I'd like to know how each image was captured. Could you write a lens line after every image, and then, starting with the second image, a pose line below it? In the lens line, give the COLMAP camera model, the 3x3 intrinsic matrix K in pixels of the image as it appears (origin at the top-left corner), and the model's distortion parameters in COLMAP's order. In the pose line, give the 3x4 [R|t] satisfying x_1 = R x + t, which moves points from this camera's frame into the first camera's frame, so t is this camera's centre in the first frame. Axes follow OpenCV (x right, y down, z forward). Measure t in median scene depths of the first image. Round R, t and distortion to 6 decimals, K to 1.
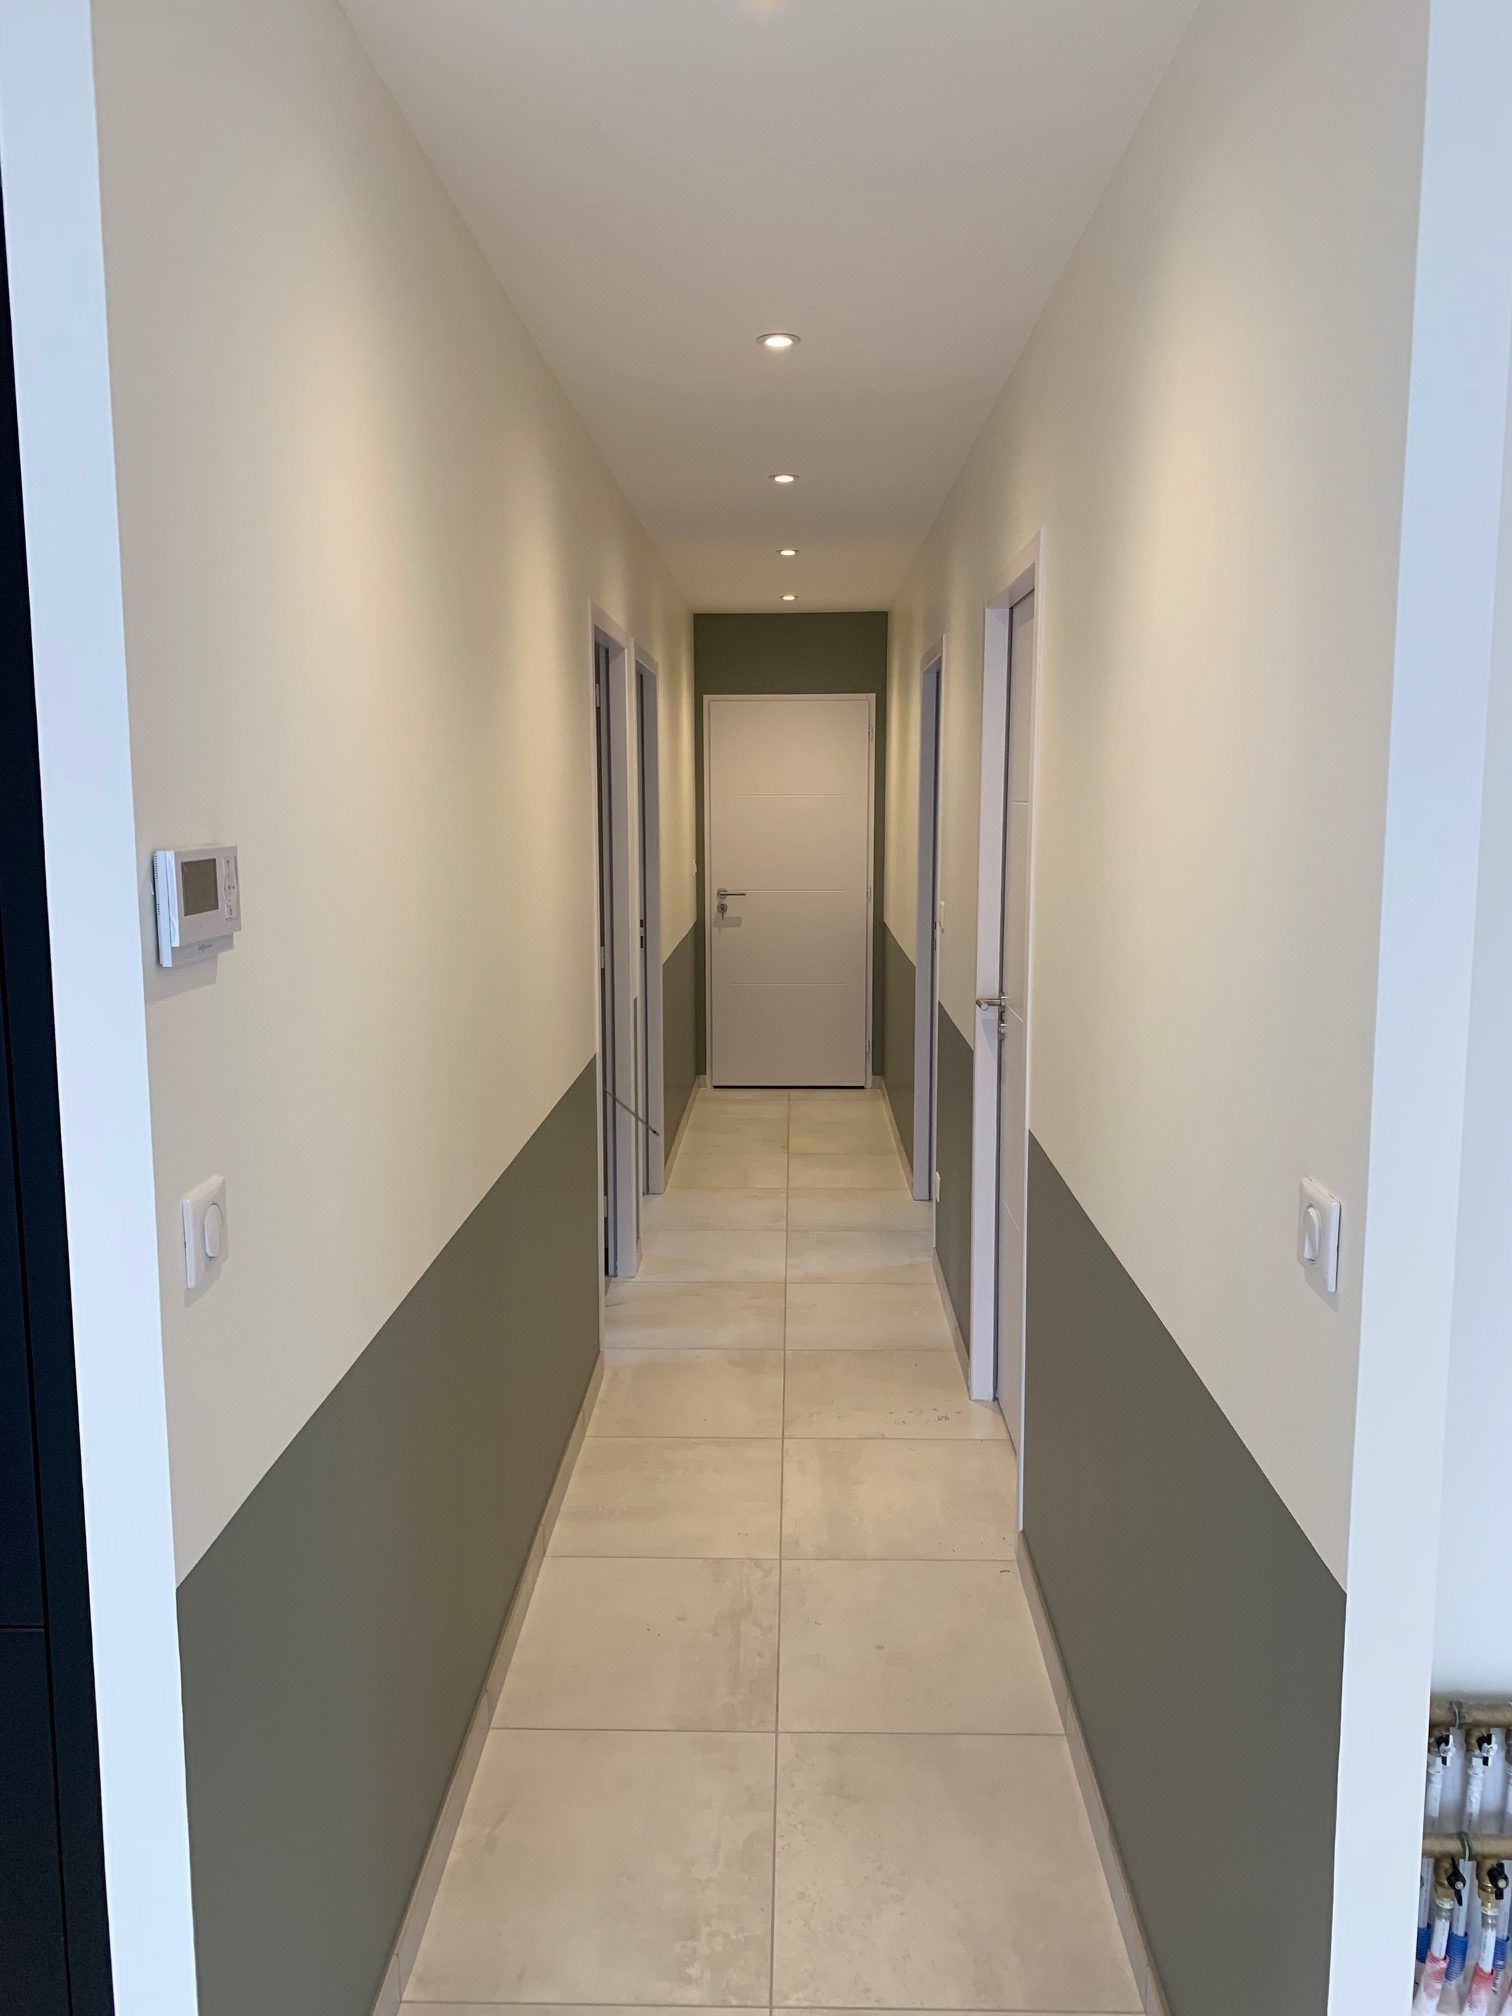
lens RADIAL K [[1566.9, 0, 756.0], [0, 1566.9, 1008.0], [0, 0, 1]] dist [0.003402, -0.005100]
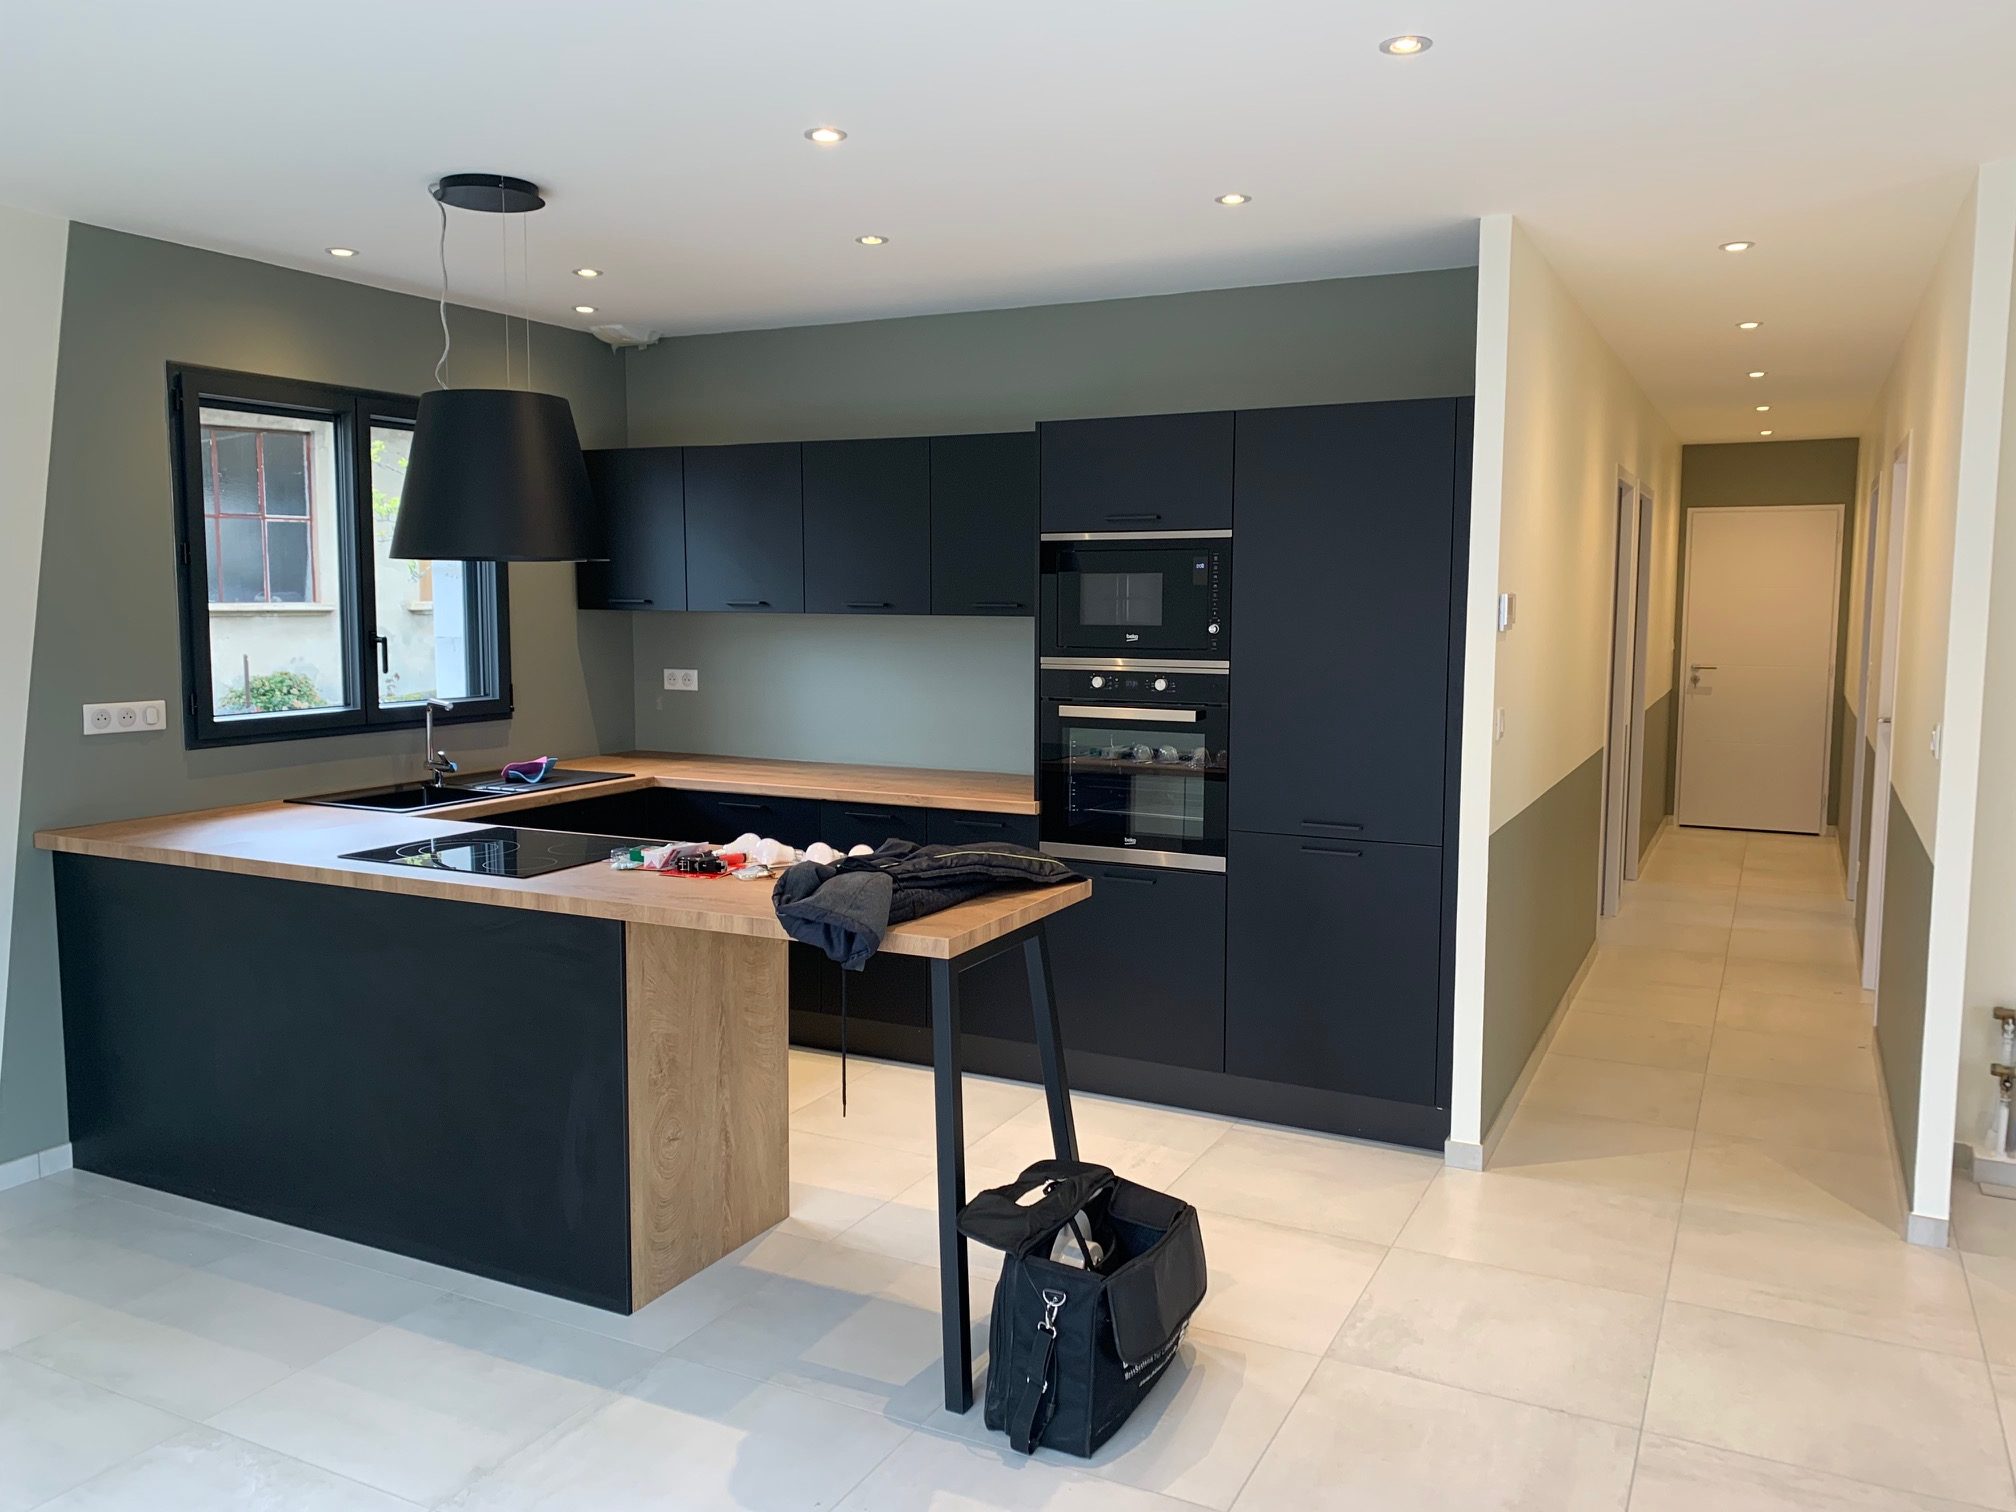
lens RADIAL K [[1523.7, 0, 1010.6], [0, 1523.7, 731.2], [0, 0, 1]] dist [0.006432, 0.000593]
pose [[0.903031, 0.046882, -0.427009, 0.007693], [-0.065578, 0.997421, -0.029176, 0.053863], [0.424540, 0.054349, 0.903777, -0.355421]]
